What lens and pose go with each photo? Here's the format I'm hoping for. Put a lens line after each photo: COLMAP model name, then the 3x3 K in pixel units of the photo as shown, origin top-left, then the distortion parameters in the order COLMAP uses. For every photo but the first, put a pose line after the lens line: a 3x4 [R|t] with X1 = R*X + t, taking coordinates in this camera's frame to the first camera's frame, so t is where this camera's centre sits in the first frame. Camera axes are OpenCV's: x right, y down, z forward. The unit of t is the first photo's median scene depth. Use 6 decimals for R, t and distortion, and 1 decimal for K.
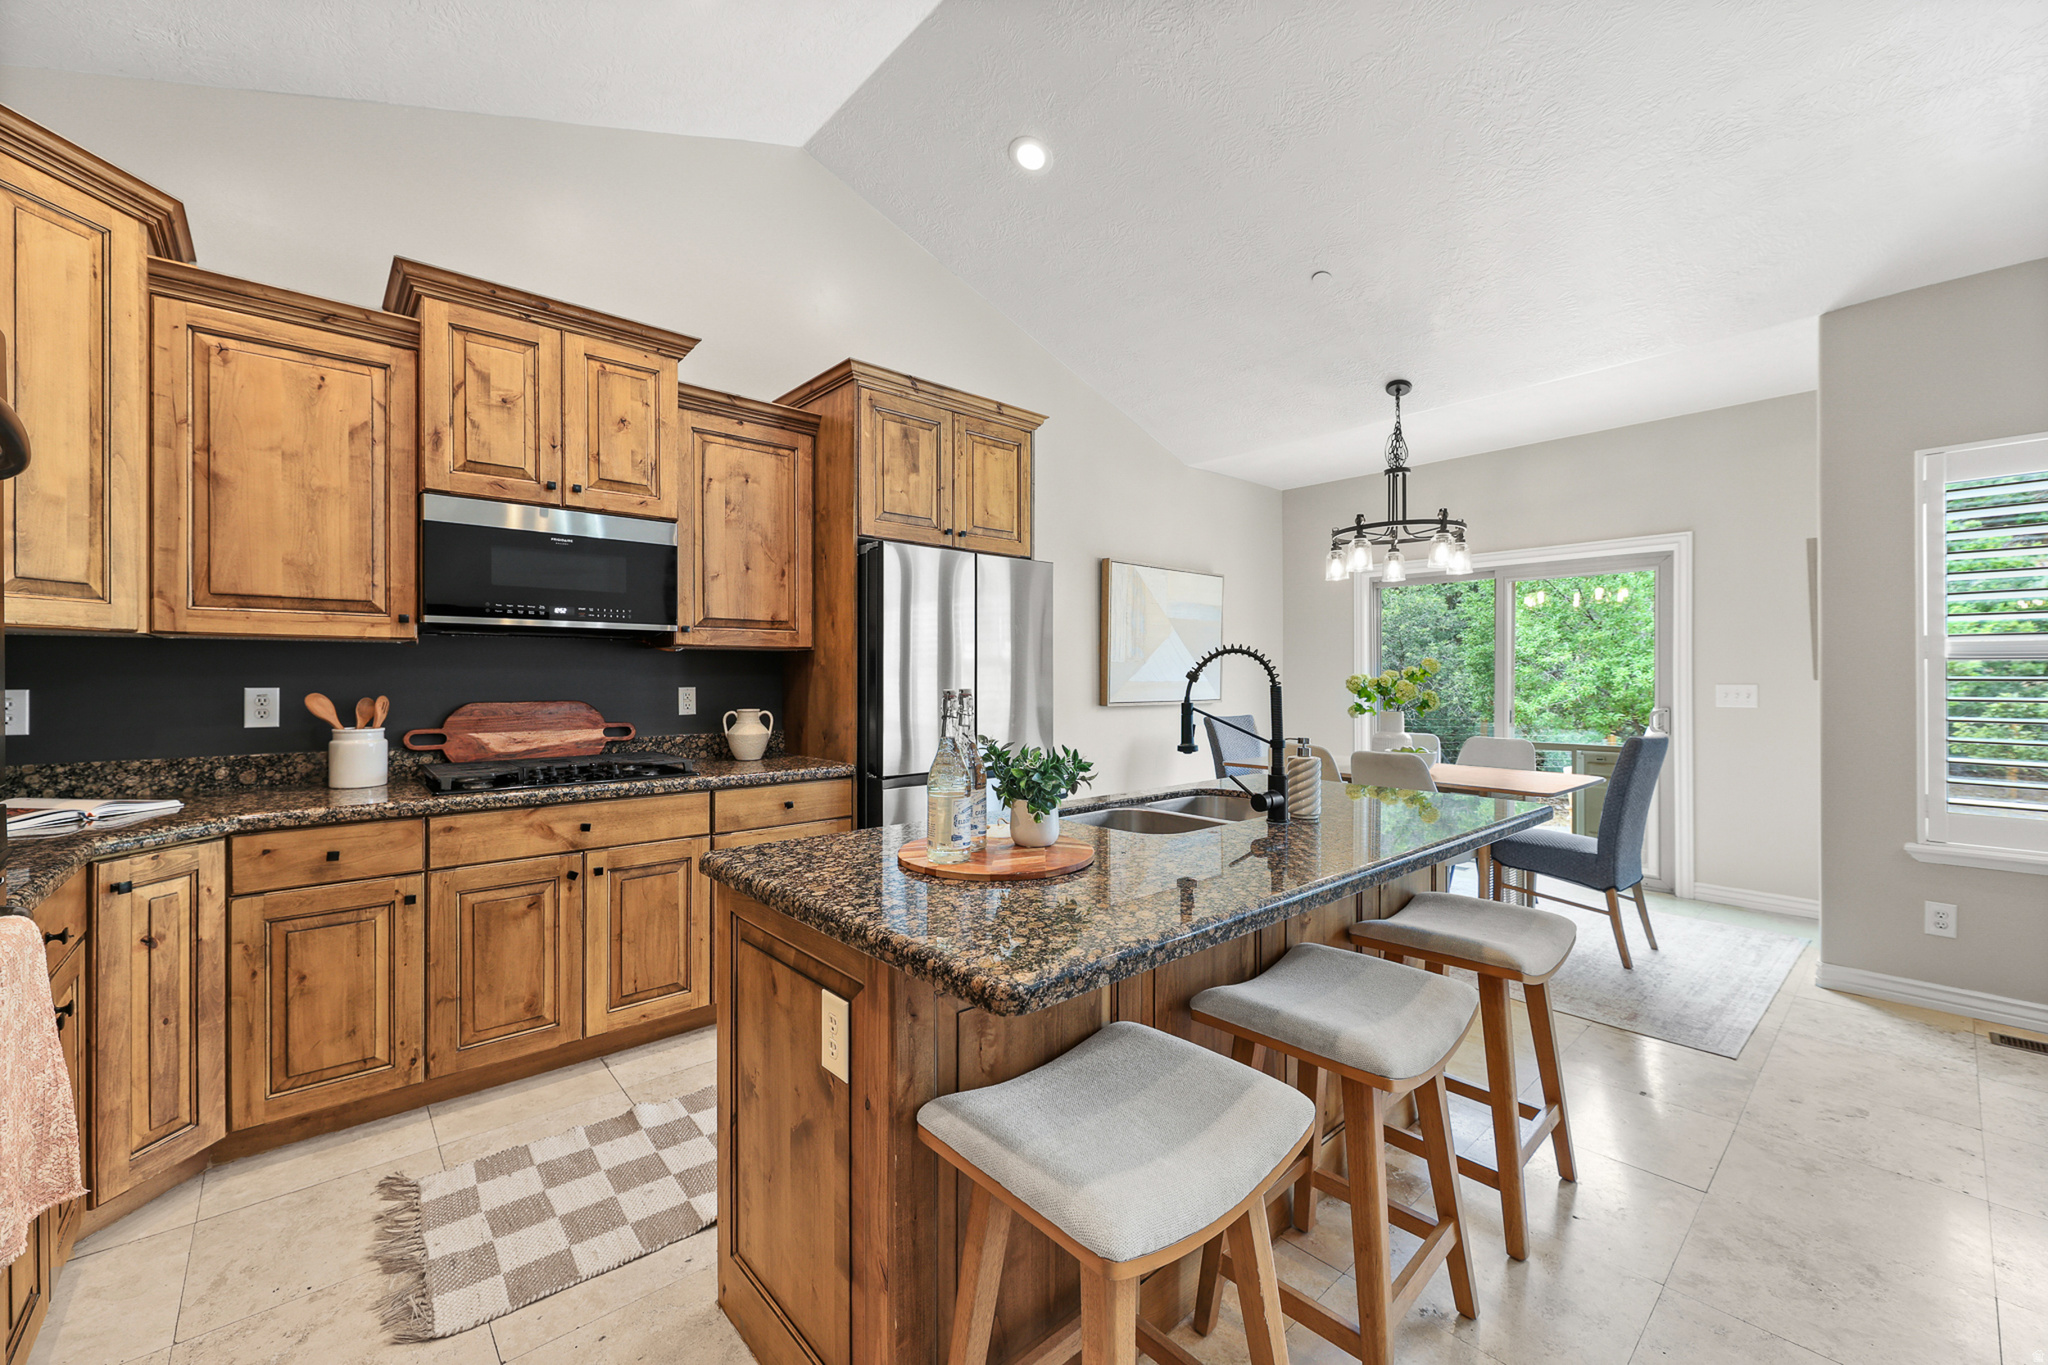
lens RADIAL K [[817.0, 0, 1024.2], [0, 817.0, 673.1], [0, 0, 1]] dist [0.003762, -0.001489]
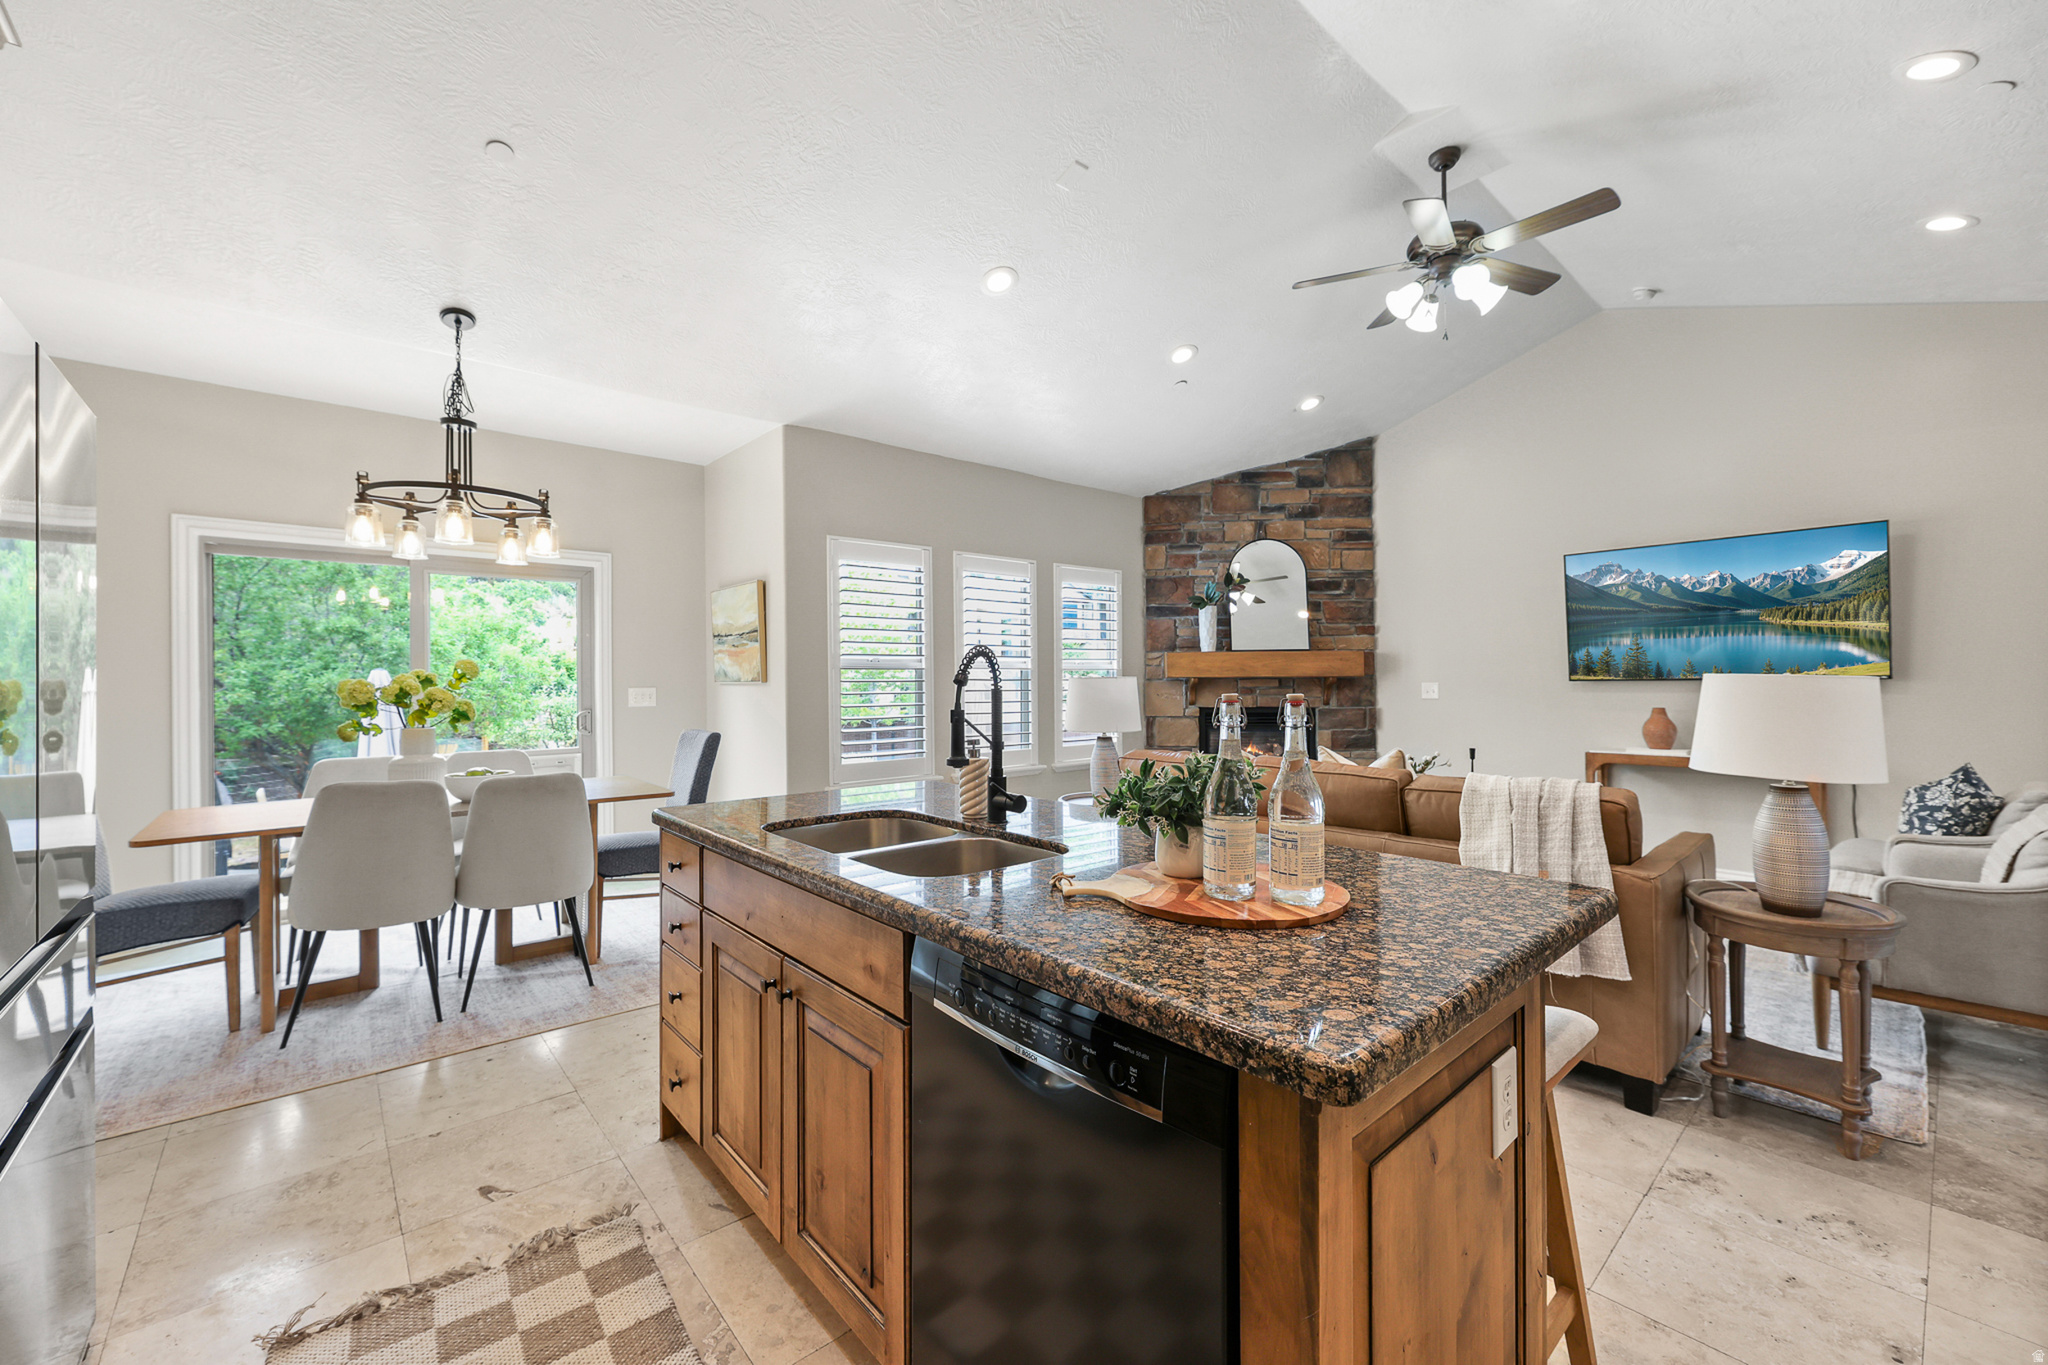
lens RADIAL K [[817.0, 0, 1003.9], [0, 817.0, 679.7], [0, 0, 1]] dist [0.003762, -0.001489]
pose [[0.024025, -0.001510, 0.999710, -0.408094], [0.000333, 0.999999, 0.001503, 0.001614], [-0.999711, 0.000296, 0.024026, 0.560021]]
